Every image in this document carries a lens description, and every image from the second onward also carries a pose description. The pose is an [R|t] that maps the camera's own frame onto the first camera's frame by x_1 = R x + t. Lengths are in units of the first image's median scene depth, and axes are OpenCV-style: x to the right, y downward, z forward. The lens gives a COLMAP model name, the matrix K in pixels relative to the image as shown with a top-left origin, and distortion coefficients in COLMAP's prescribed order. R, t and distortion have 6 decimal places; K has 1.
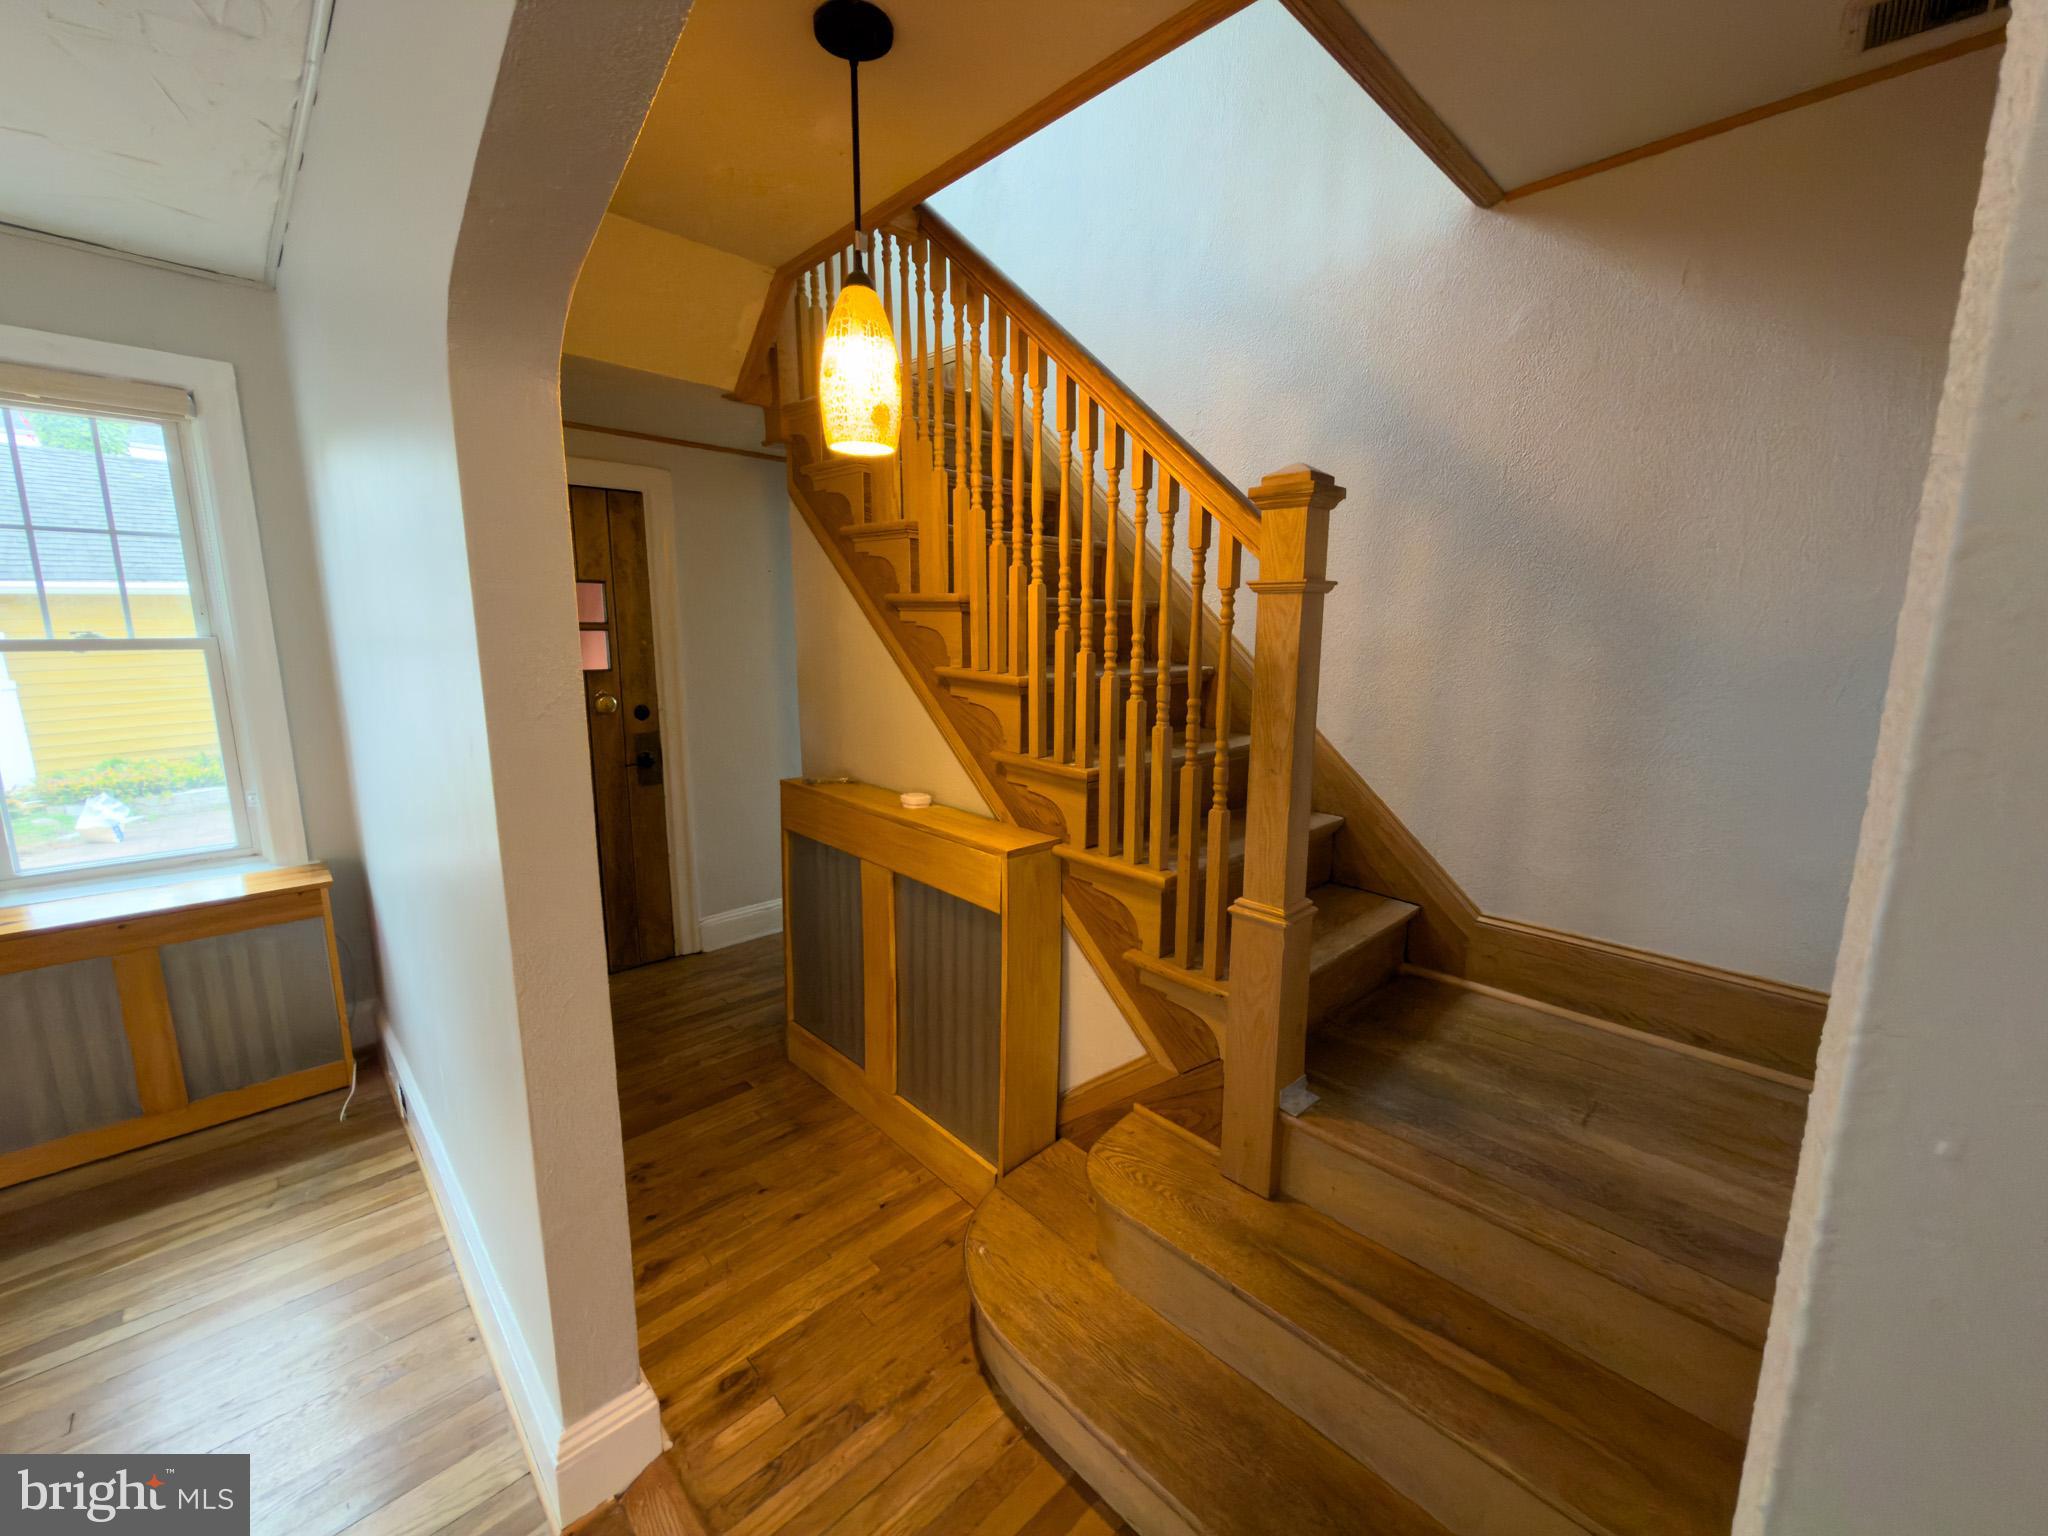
lens RADIAL K [[820.5, 0, 1026.5], [0, 820.5, 773.3], [0, 0, 1]] dist [-0.002645, 0.000902]
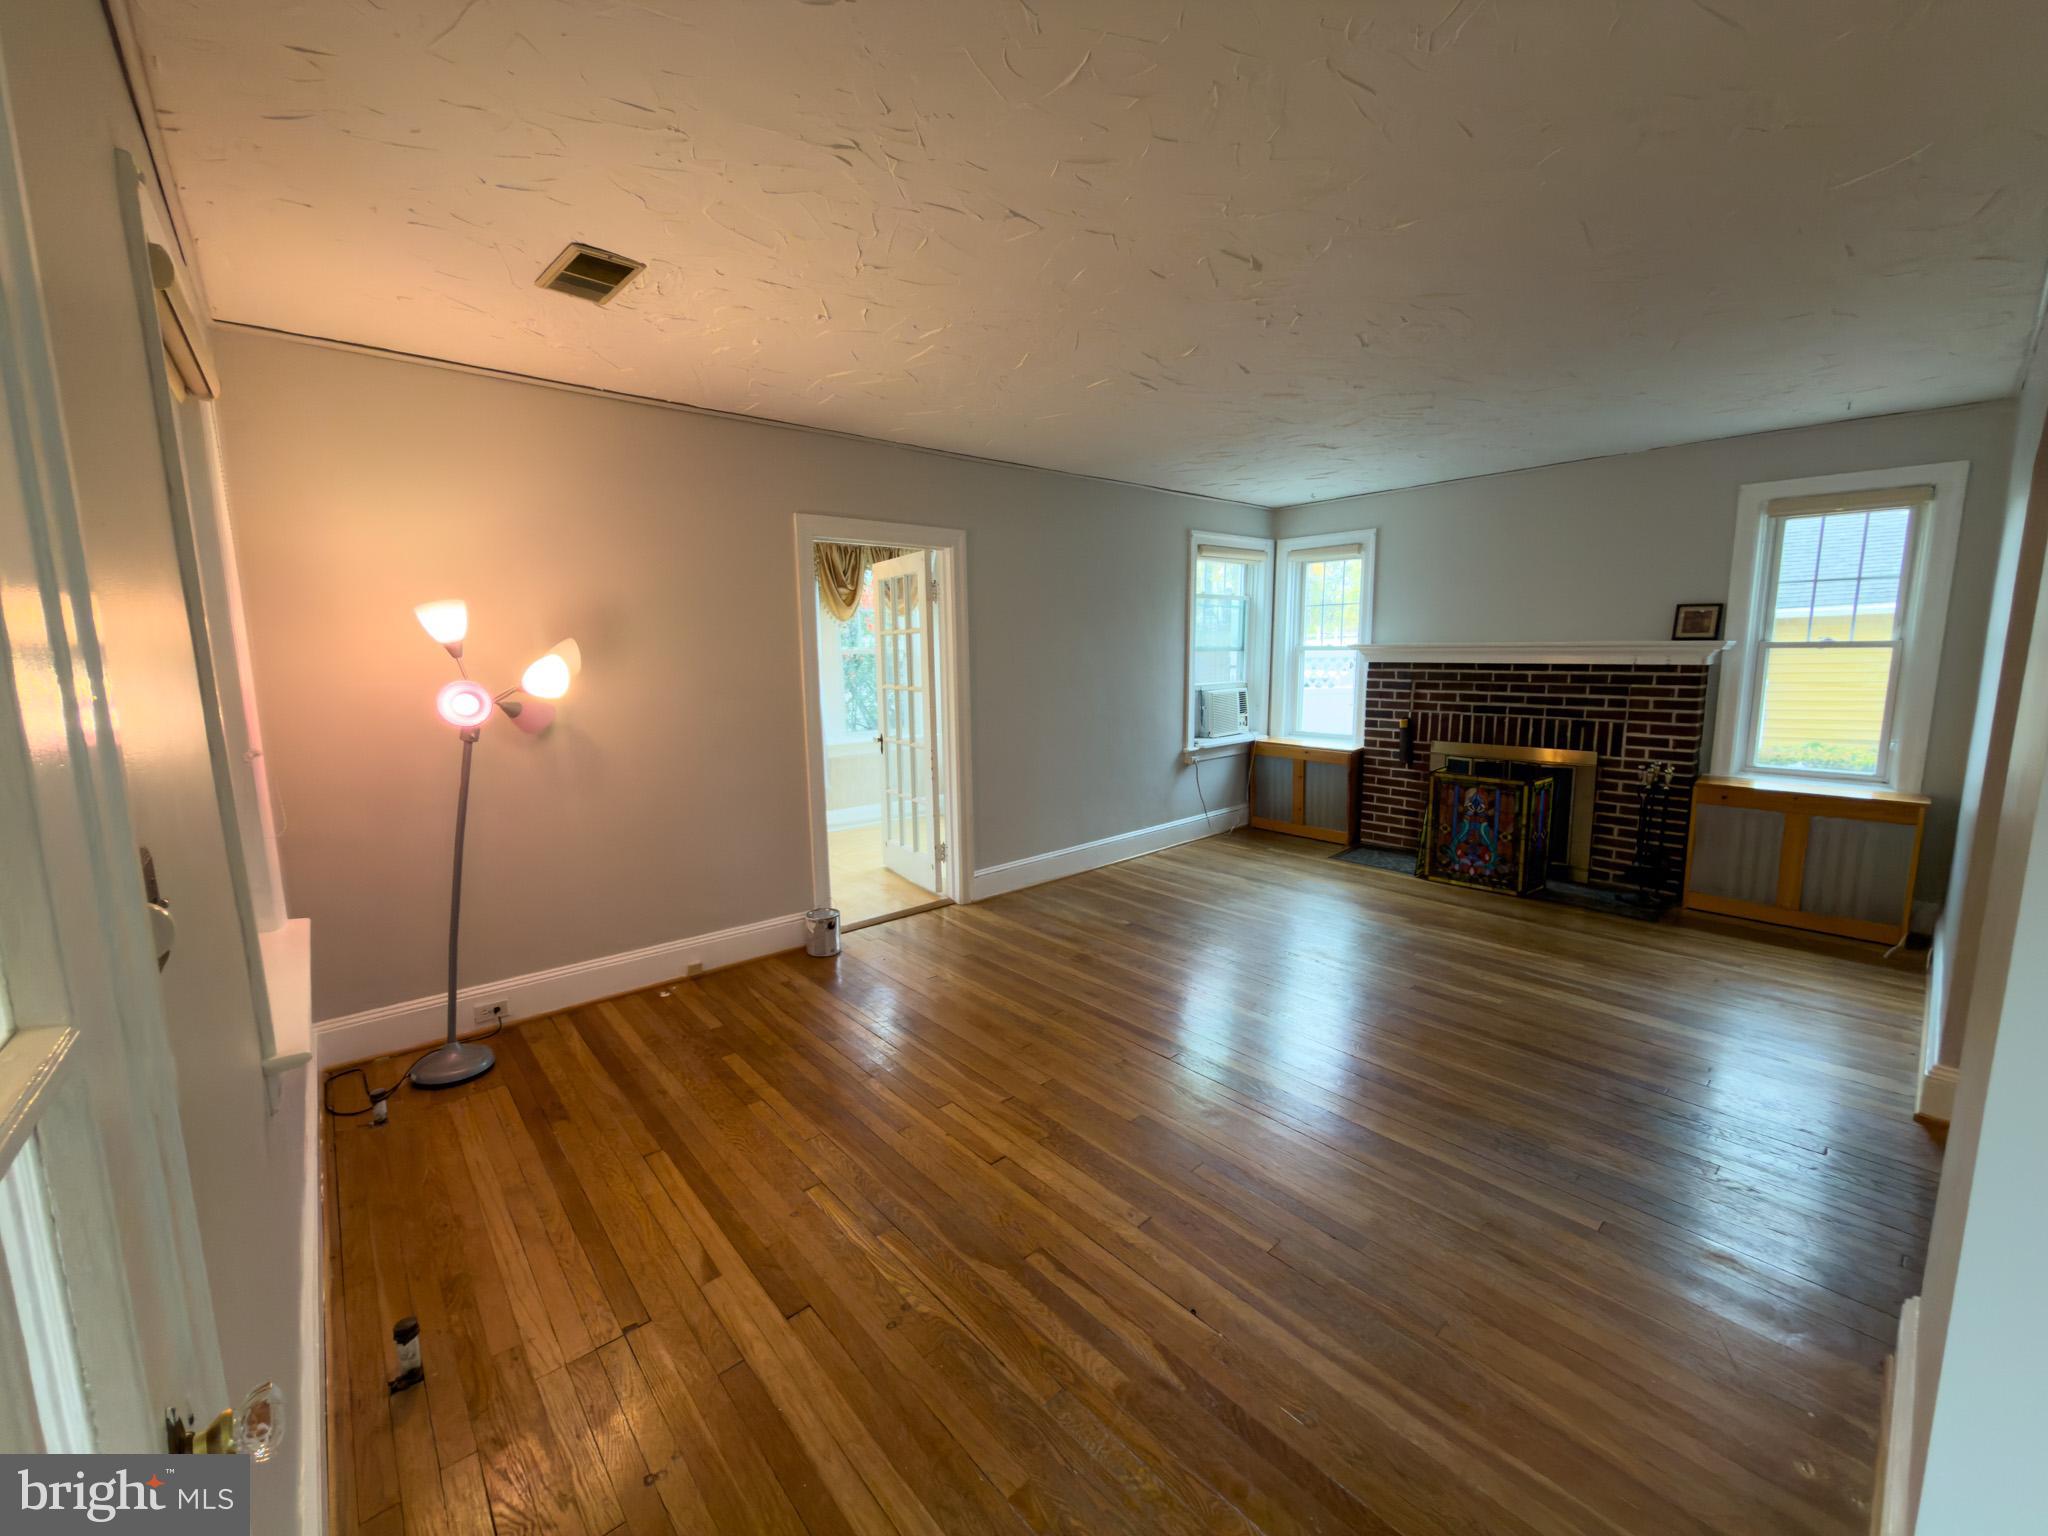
lens RADIAL K [[820.5, 0, 1024.5], [0, 820.5, 775.1], [0, 0, 1]] dist [-0.002645, 0.000902]
pose [[-0.044226, 0.134664, -0.989904, 0.668219], [-0.173133, 0.974847, 0.140351, 0.158412], [0.983905, 0.177592, -0.019799, -0.573286]]
